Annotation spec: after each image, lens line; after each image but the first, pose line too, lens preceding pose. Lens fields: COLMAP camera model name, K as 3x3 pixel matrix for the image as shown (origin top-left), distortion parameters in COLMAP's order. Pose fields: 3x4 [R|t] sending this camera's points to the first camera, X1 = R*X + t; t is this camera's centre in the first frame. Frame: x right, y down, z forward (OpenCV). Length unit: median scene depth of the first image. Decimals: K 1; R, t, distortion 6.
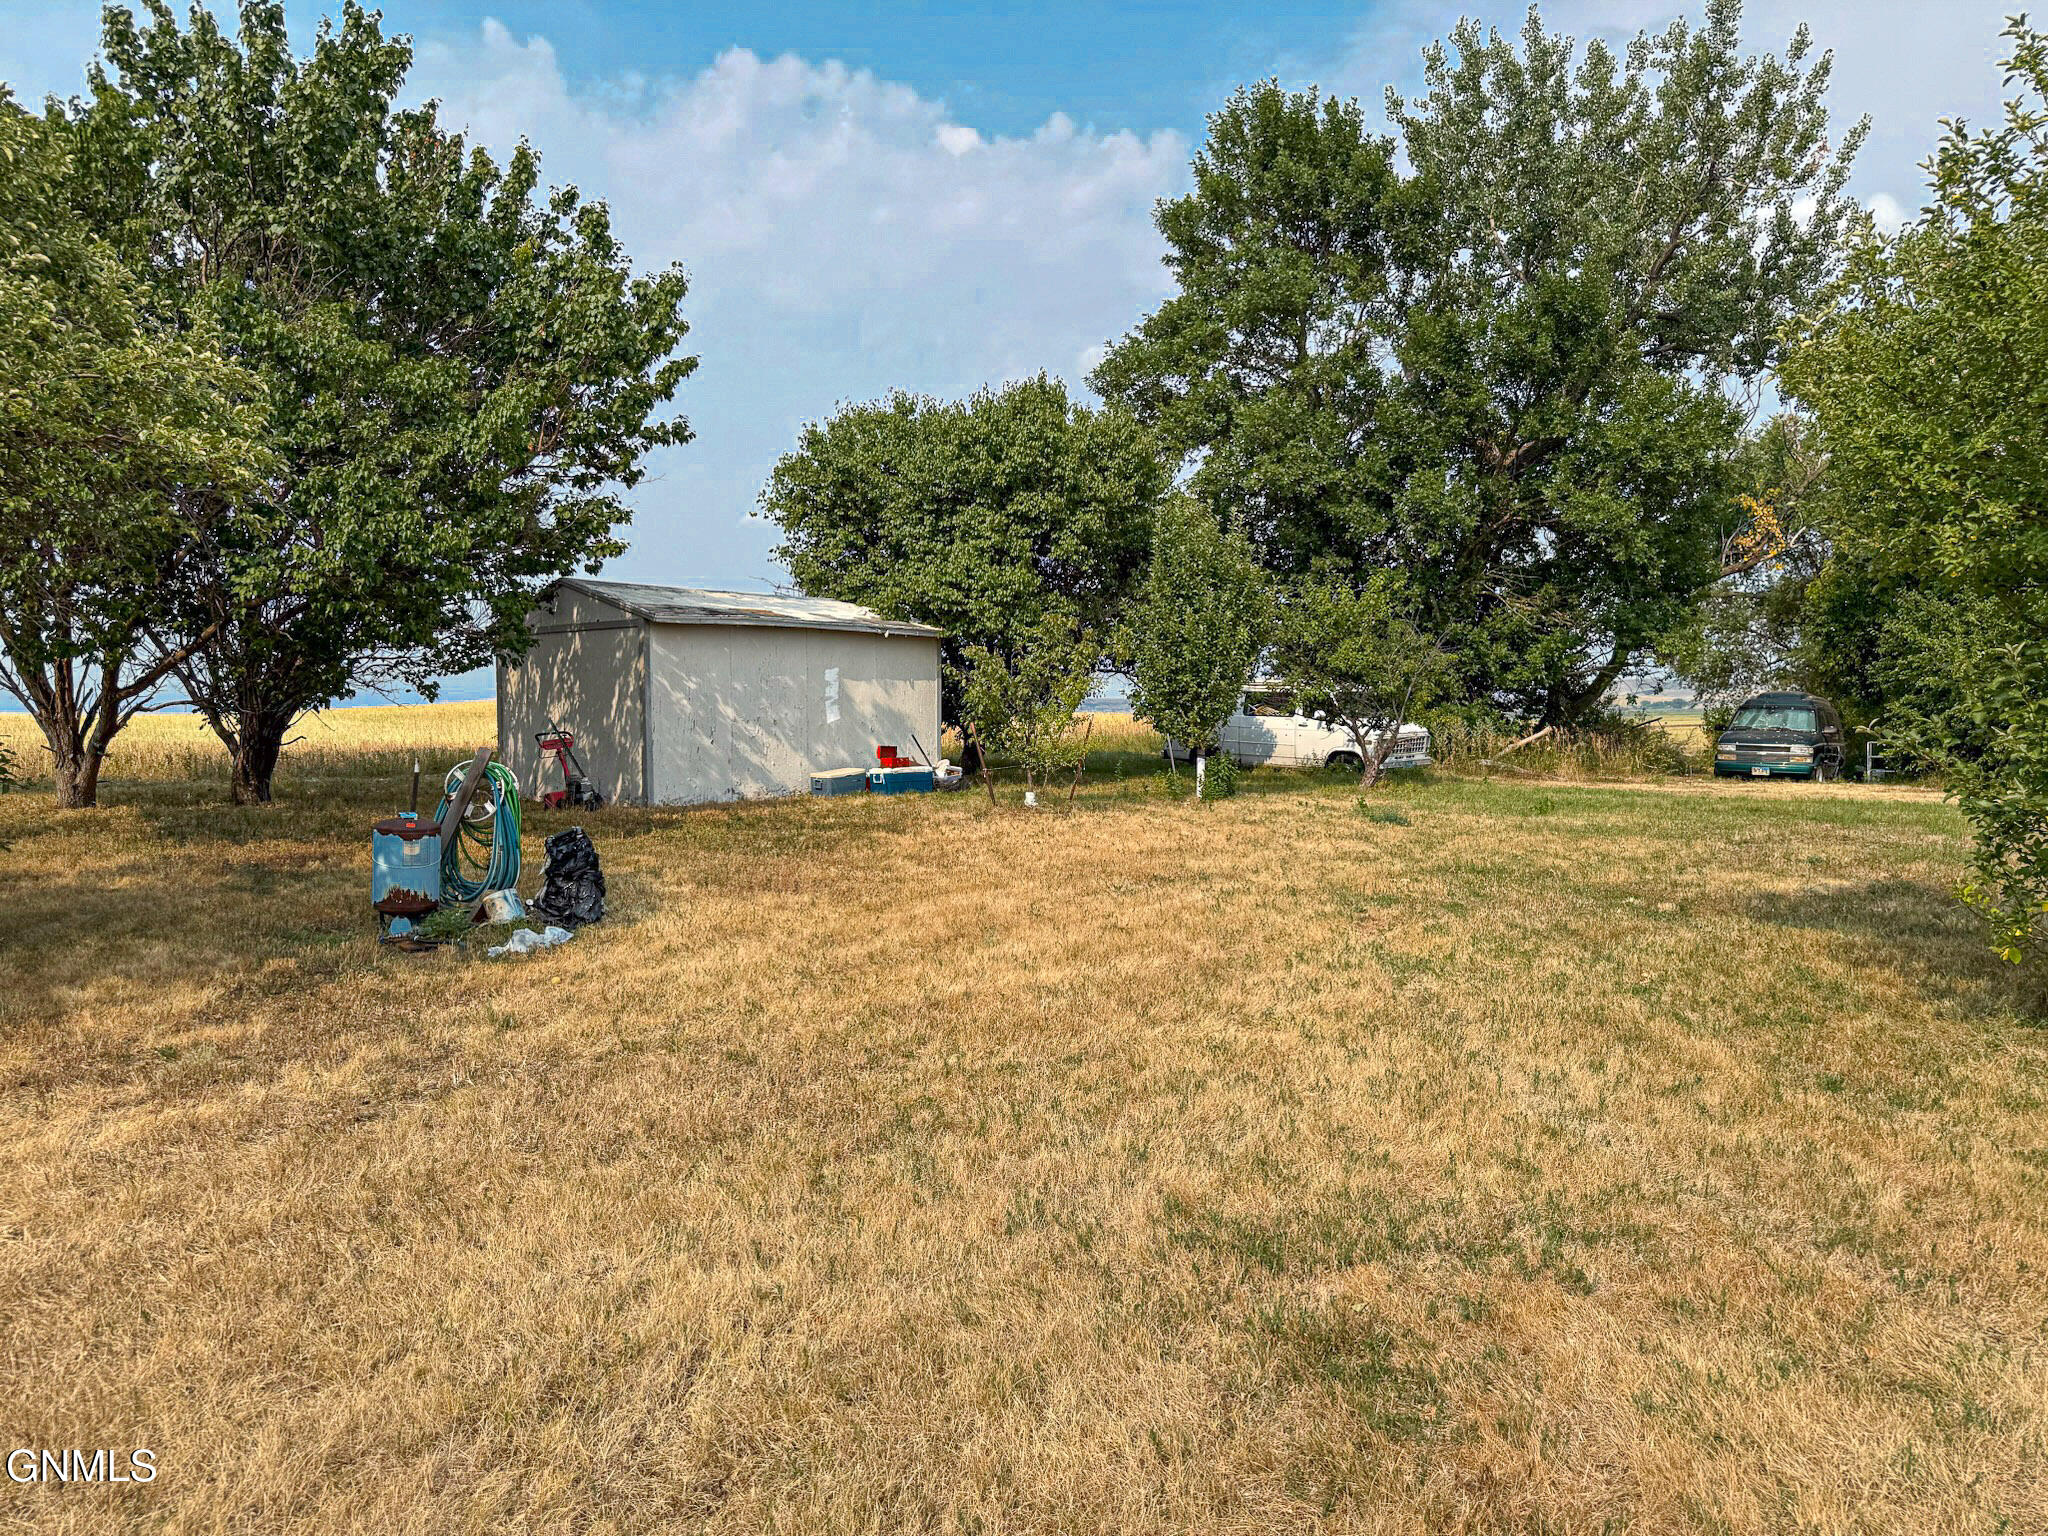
lens RADIAL K [[1405.3, 0, 1030.9], [0, 1405.3, 762.8], [0, 0, 1]] dist [0.004881, -0.031608]
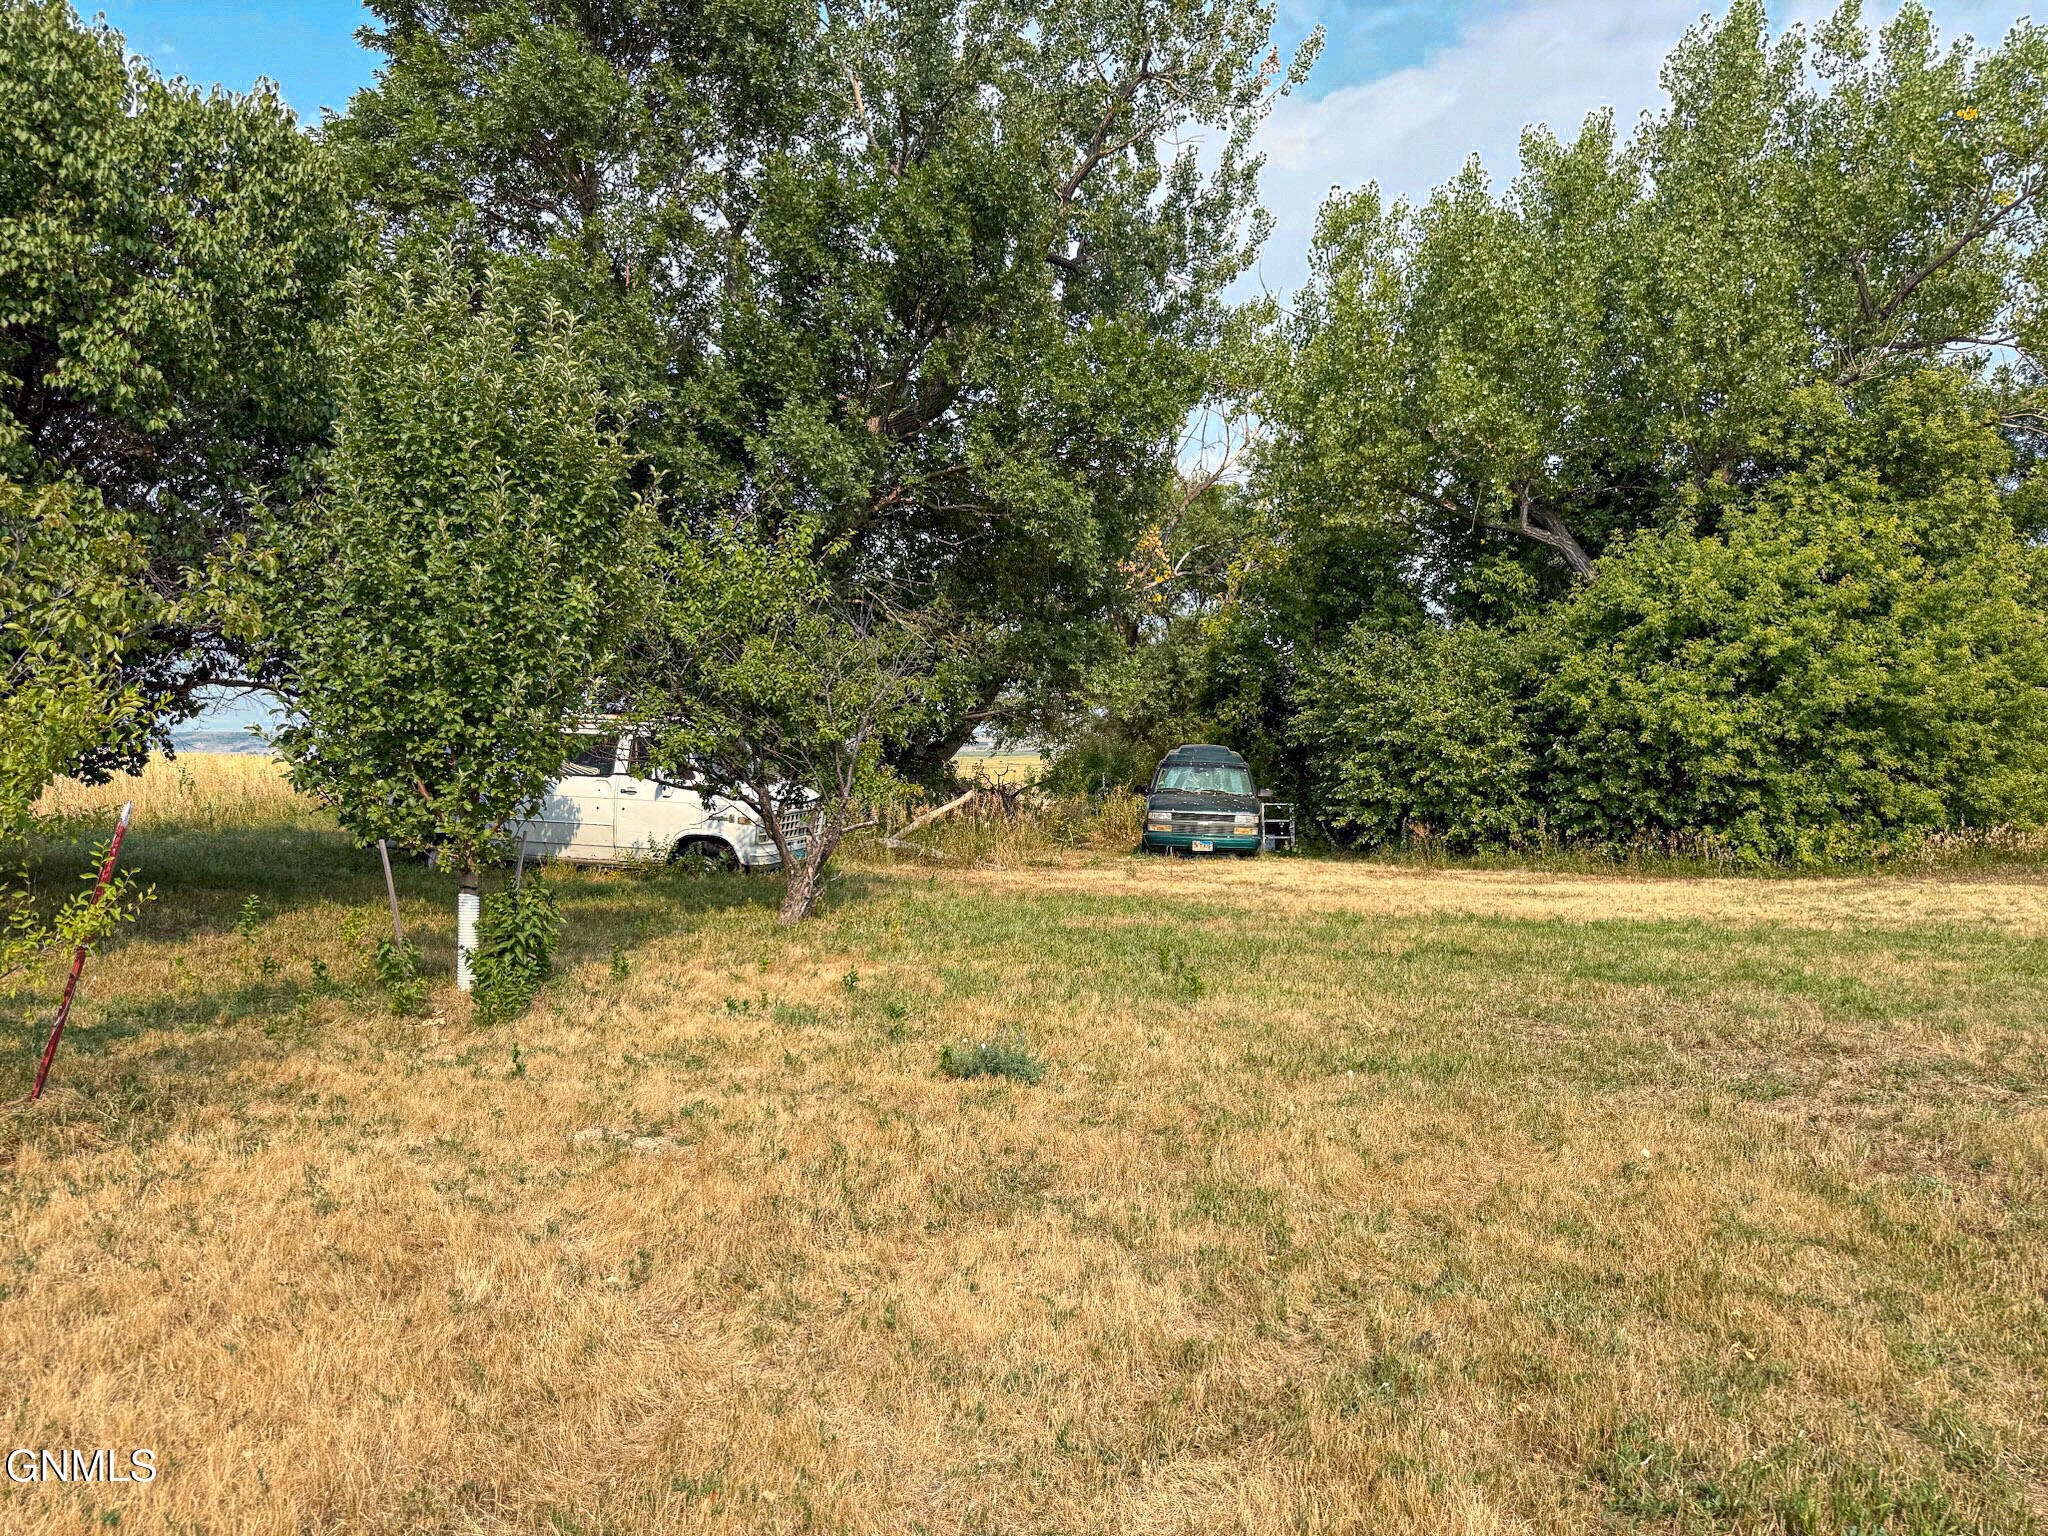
lens RADIAL K [[1559.3, 0, 1030.0], [0, 1559.3, 747.4], [0, 0, 1]] dist [0.163441, -0.182622]
pose [[0.881779, 0.015430, 0.471411, 0.036344], [0.003807, 0.999199, -0.039827, -0.021231], [-0.471648, 0.036914, 0.881014, 0.398536]]
